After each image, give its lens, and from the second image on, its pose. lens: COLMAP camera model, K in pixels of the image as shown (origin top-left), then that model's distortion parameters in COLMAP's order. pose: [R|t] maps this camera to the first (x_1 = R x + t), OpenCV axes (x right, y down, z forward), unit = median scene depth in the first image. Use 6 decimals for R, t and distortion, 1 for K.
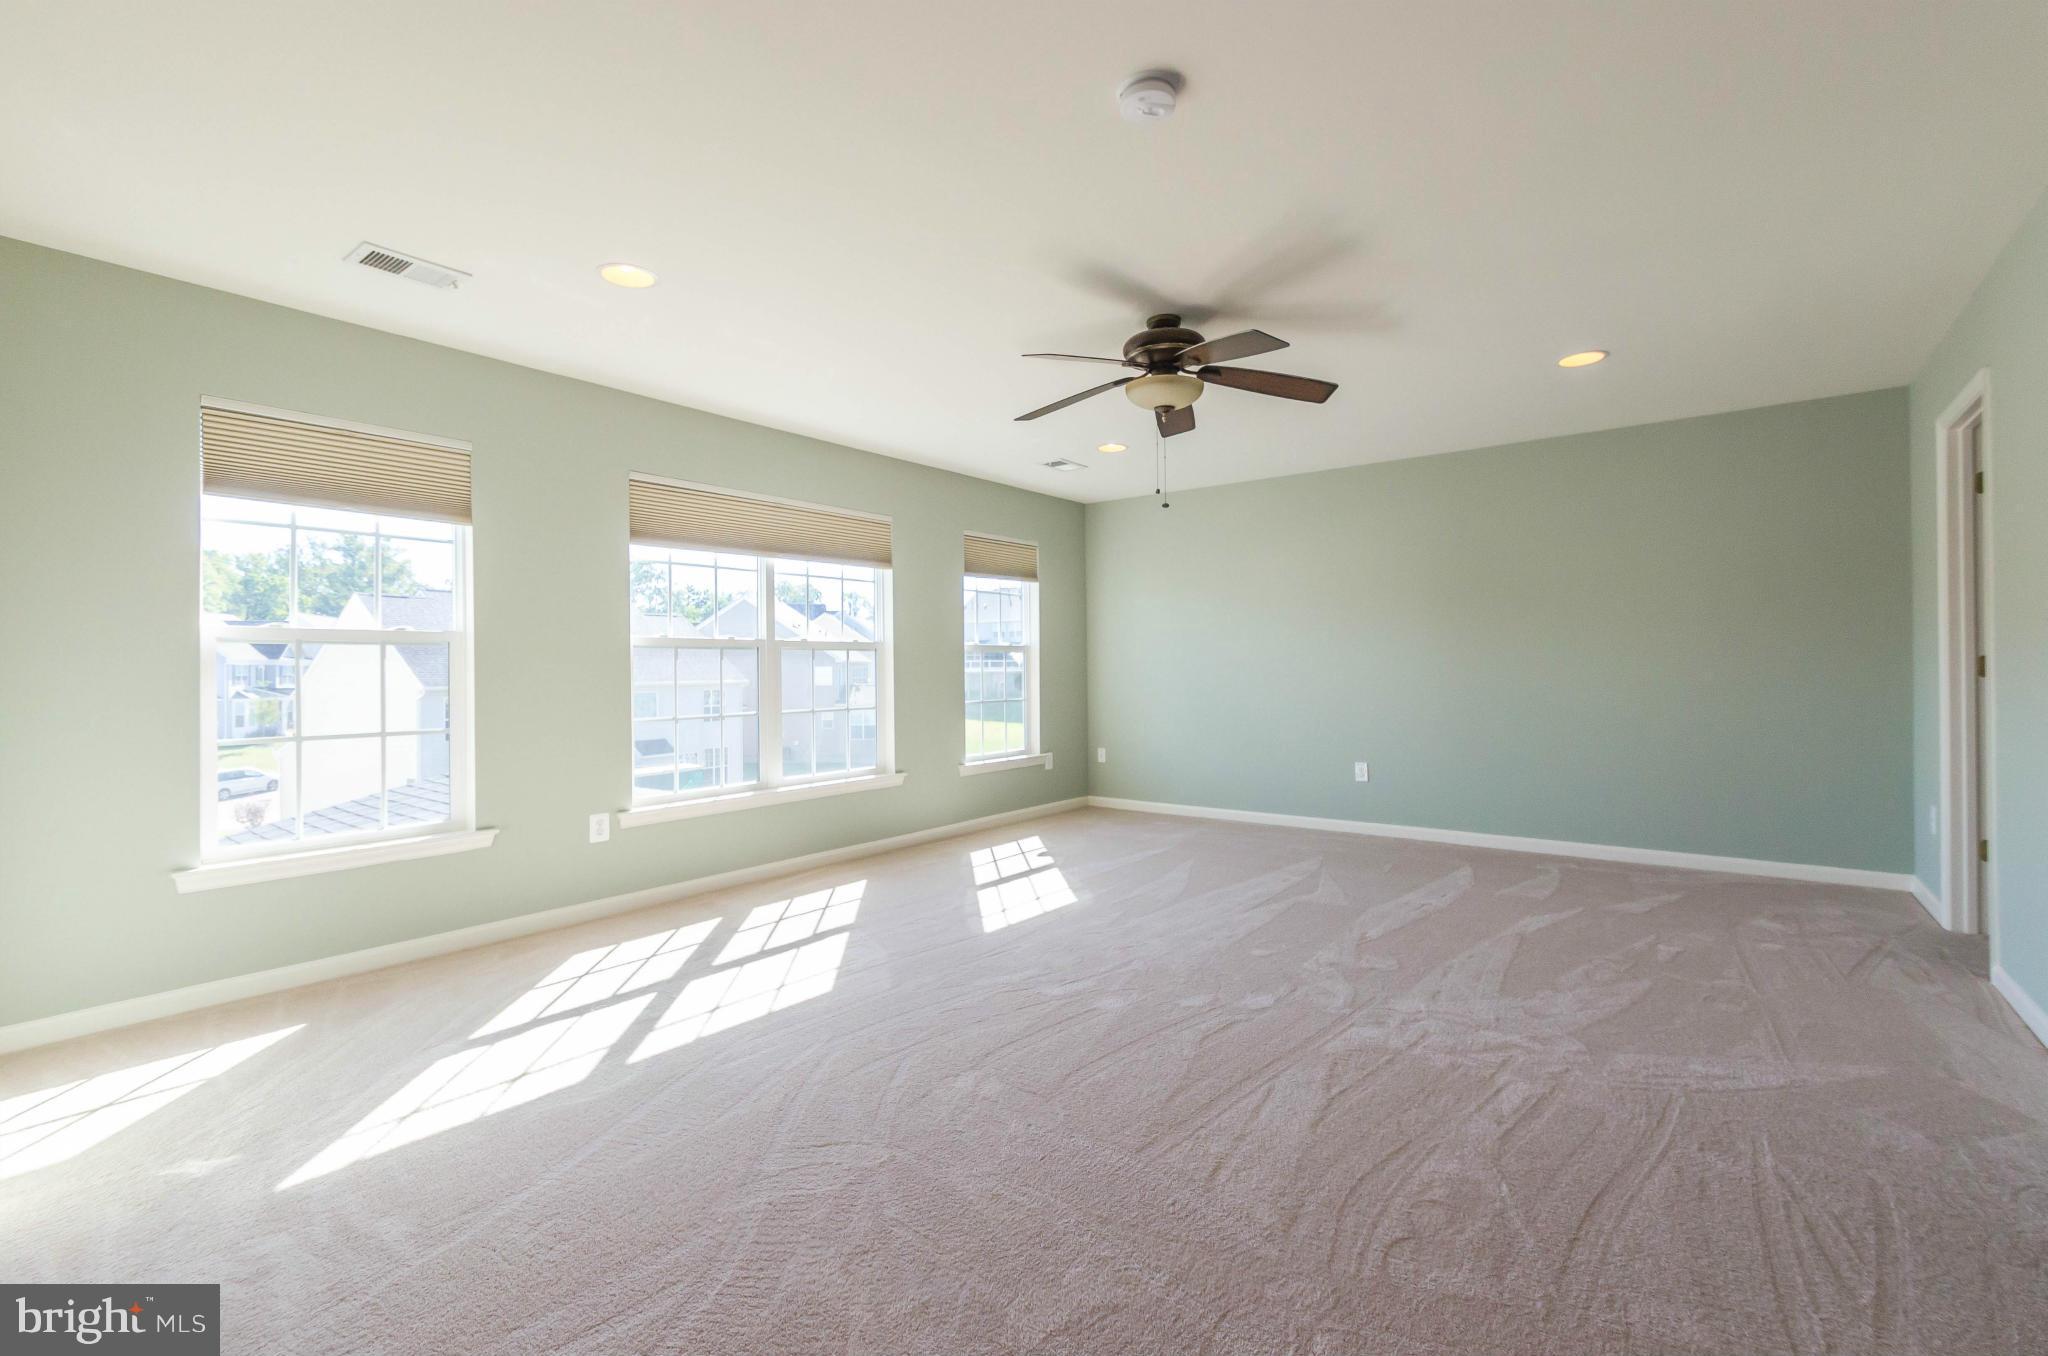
lens RADIAL K [[898.5, 0, 1011.8], [0, 898.5, 668.0], [0, 0, 1]] dist [0.001360, -0.001188]
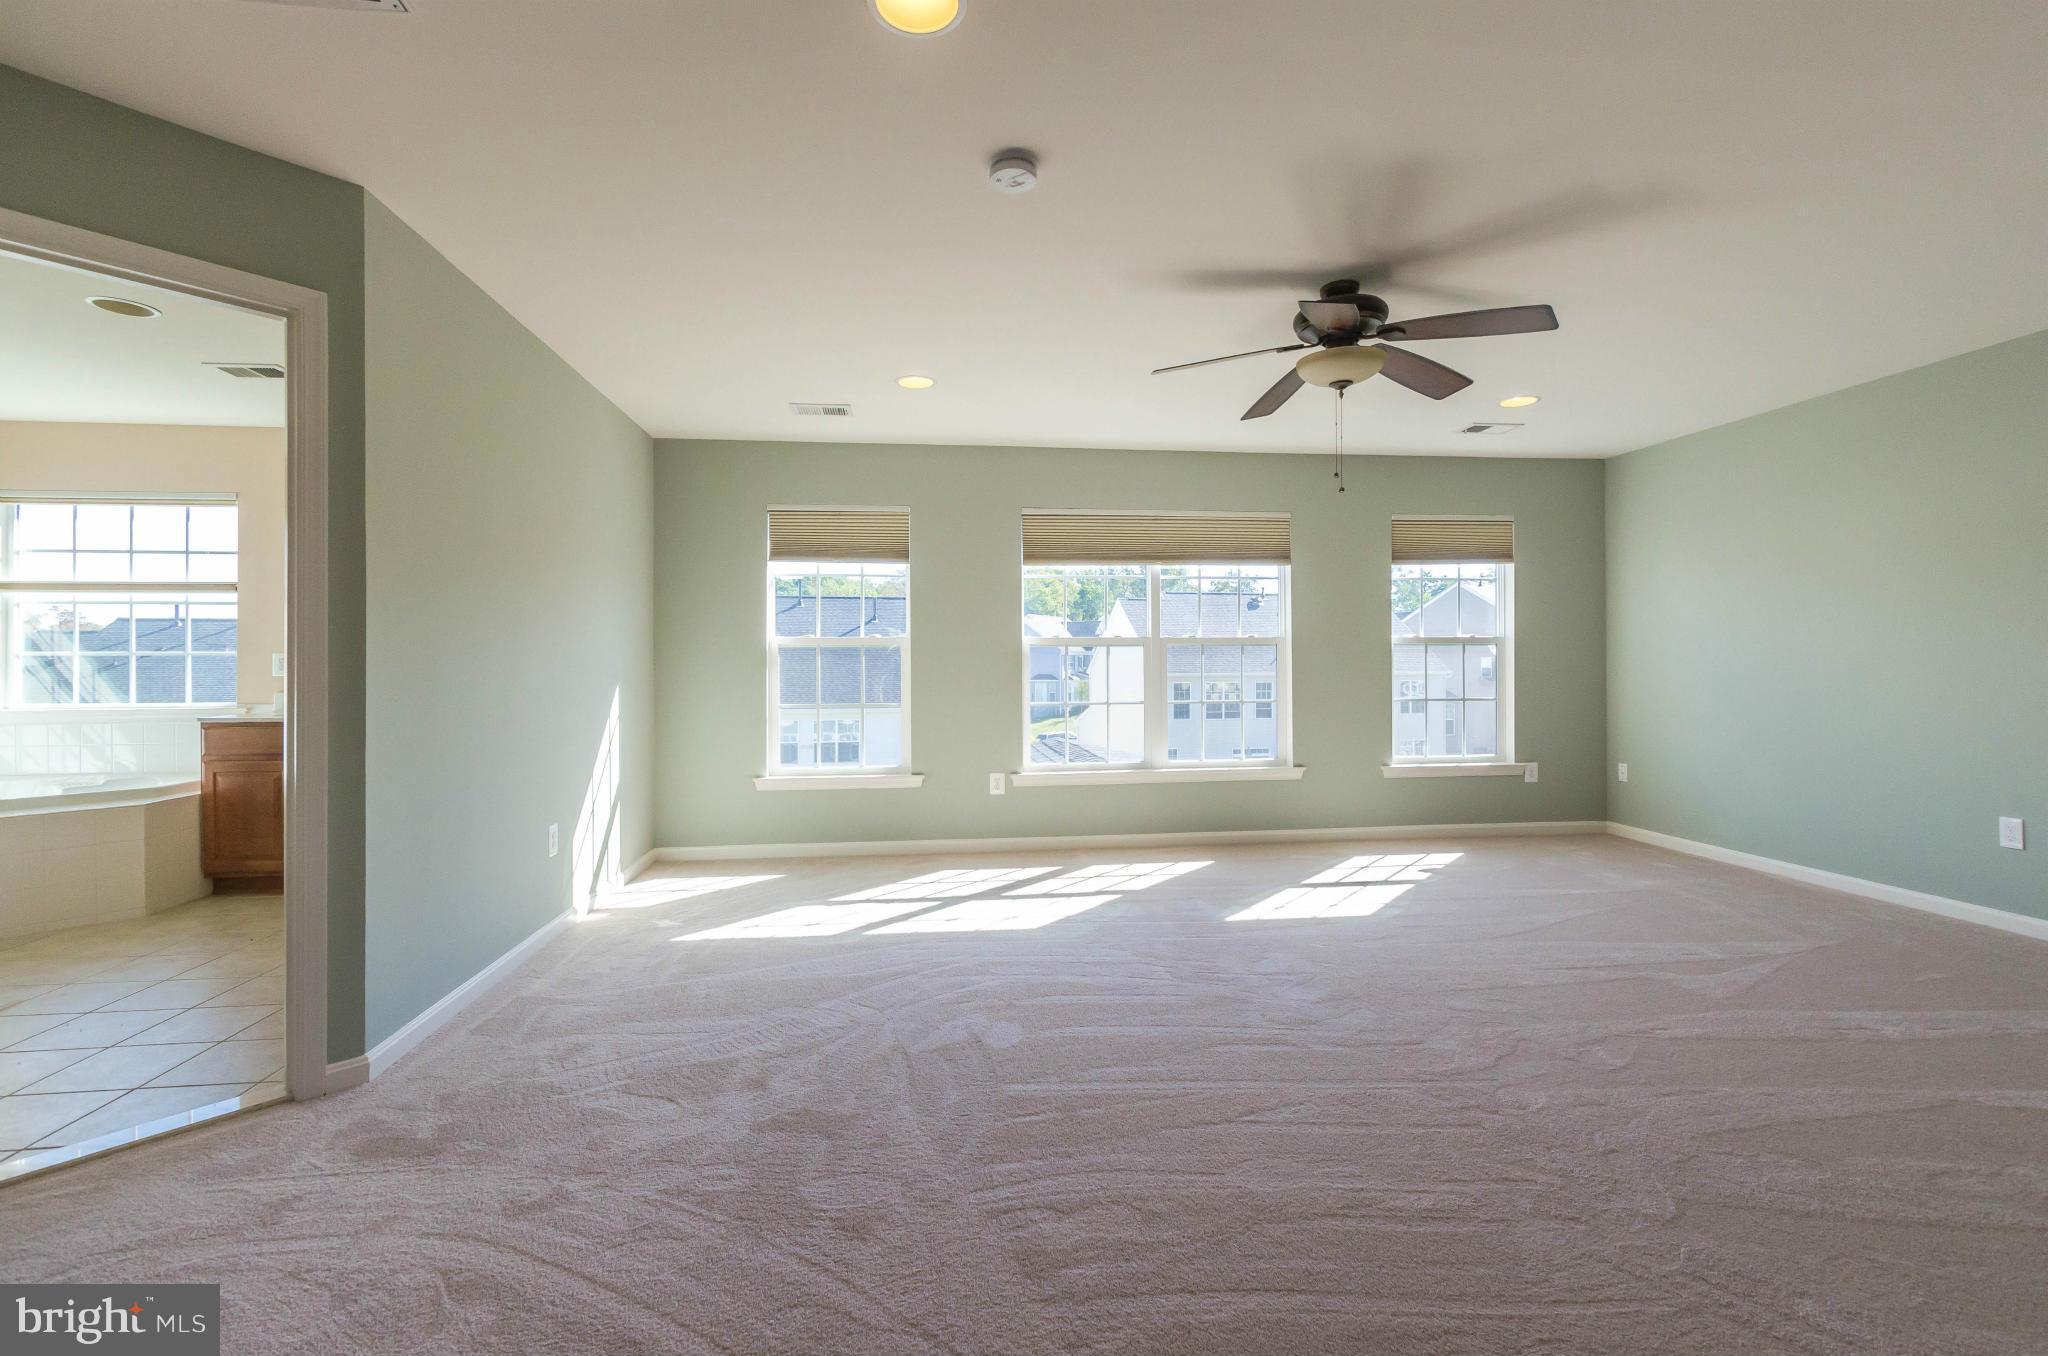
lens RADIAL K [[898.5, 0, 1014.1], [0, 898.5, 664.8], [0, 0, 1]] dist [0.001360, -0.001188]
pose [[0.700473, 0.007168, -0.713643, 0.486663], [-0.001317, 0.999961, 0.008752, -0.007771], [0.713678, -0.005190, 0.700455, 0.093415]]
